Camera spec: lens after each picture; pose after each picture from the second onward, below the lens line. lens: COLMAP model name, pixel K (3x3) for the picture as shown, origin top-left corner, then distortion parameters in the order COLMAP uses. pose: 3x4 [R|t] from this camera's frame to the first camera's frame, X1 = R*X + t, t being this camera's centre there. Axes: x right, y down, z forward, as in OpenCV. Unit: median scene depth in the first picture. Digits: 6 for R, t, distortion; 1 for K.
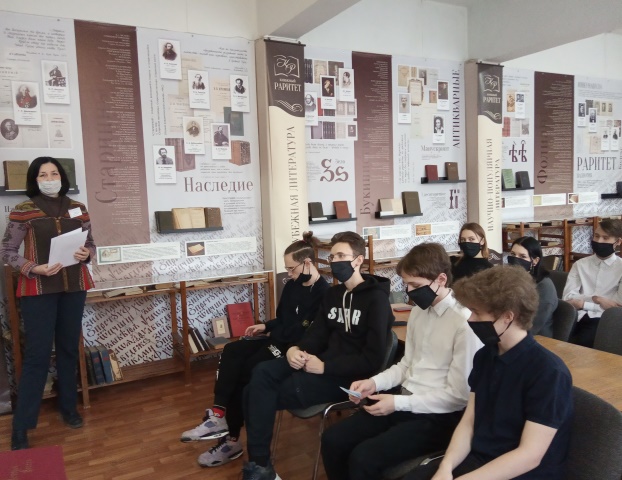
lens RADIAL K [[505.2, 0, 311.0], [0, 505.2, 240.0], [0, 0, 1]] dist [0.092417, -0.142220]
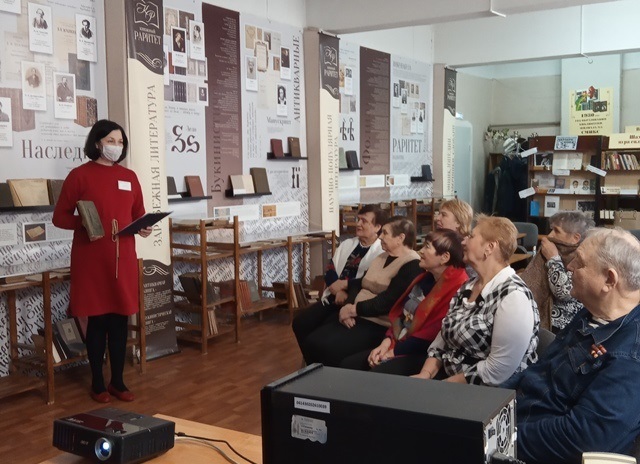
lens RADIAL K [[764.0, 0, 320.0], [0, 764.0, 232.0], [0, 0, 1]] dist [0.177207, -0.507383]
pose [[0.856793, -0.012462, 0.515509, -0.417137], [0.020464, 0.999742, -0.009844, 0.033364], [-0.515254, 0.018984, 0.856827, -0.208285]]
